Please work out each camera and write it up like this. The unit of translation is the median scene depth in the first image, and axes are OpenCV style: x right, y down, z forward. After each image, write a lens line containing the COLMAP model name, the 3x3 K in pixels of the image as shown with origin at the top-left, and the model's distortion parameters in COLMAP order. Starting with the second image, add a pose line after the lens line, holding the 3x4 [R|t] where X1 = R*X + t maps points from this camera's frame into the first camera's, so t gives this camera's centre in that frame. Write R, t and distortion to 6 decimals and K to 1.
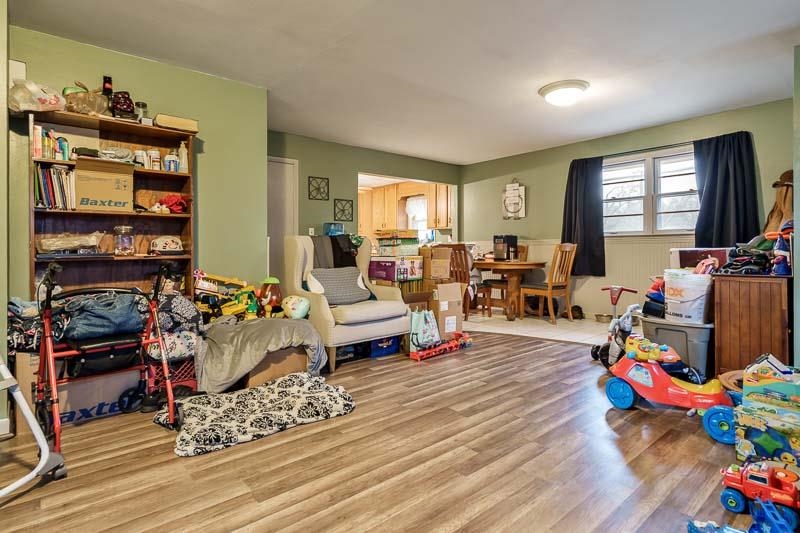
lens RADIAL K [[427.6, 0, 400.2], [0, 427.6, 246.6], [0, 0, 1]] dist [0.000492, 0.000593]
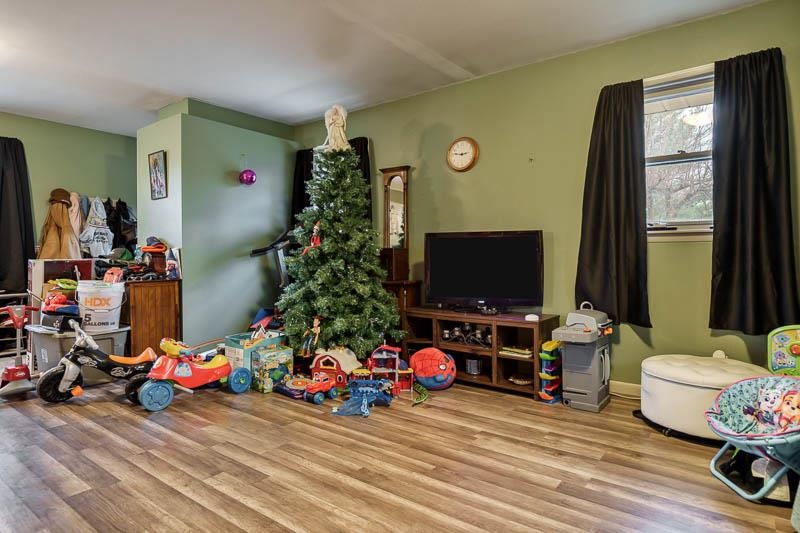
lens RADIAL K [[478.3, 0, 397.4], [0, 478.3, 257.6], [0, 0, 1]] dist [0.000442, -0.000067]
pose [[-0.249802, 0.010316, 0.968242, -0.739425], [0.000331, 0.999944, -0.010568, 0.015517], [-0.968297, -0.002319, -0.249791, 0.700895]]
